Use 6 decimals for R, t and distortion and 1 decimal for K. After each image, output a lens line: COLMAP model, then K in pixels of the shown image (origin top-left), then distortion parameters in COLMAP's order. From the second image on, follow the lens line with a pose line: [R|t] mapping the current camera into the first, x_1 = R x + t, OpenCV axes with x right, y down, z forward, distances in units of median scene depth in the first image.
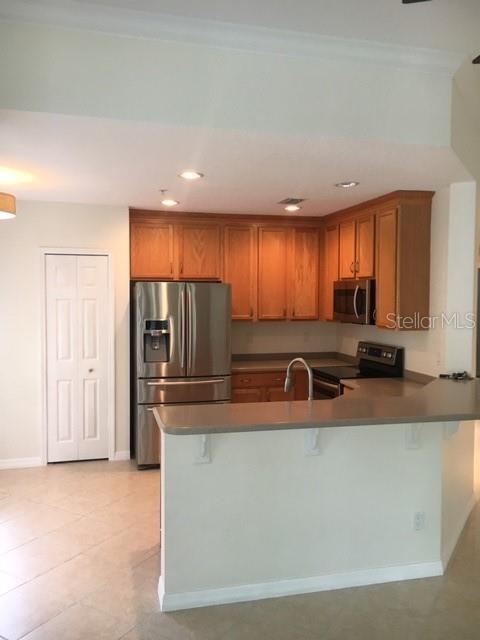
lens RADIAL K [[530.3, 0, 240.0], [0, 530.3, 320.0], [0, 0, 1]] dist [-0.000159, 0.000013]
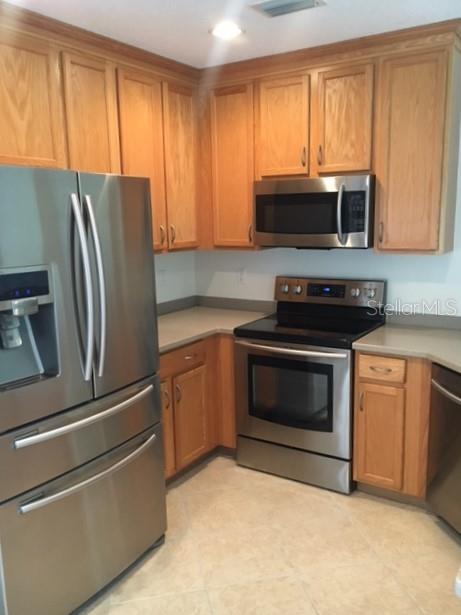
lens RADIAL K [[542.2, 0, 230.5], [0, 542.2, 307.5], [0, 0, 1]] dist [0.002625, 0.005752]
pose [[0.705855, -0.135207, 0.695333, -0.283871], [0.053993, 0.989028, 0.137506, -0.016767], [-0.706296, -0.059517, 0.705410, 0.562977]]
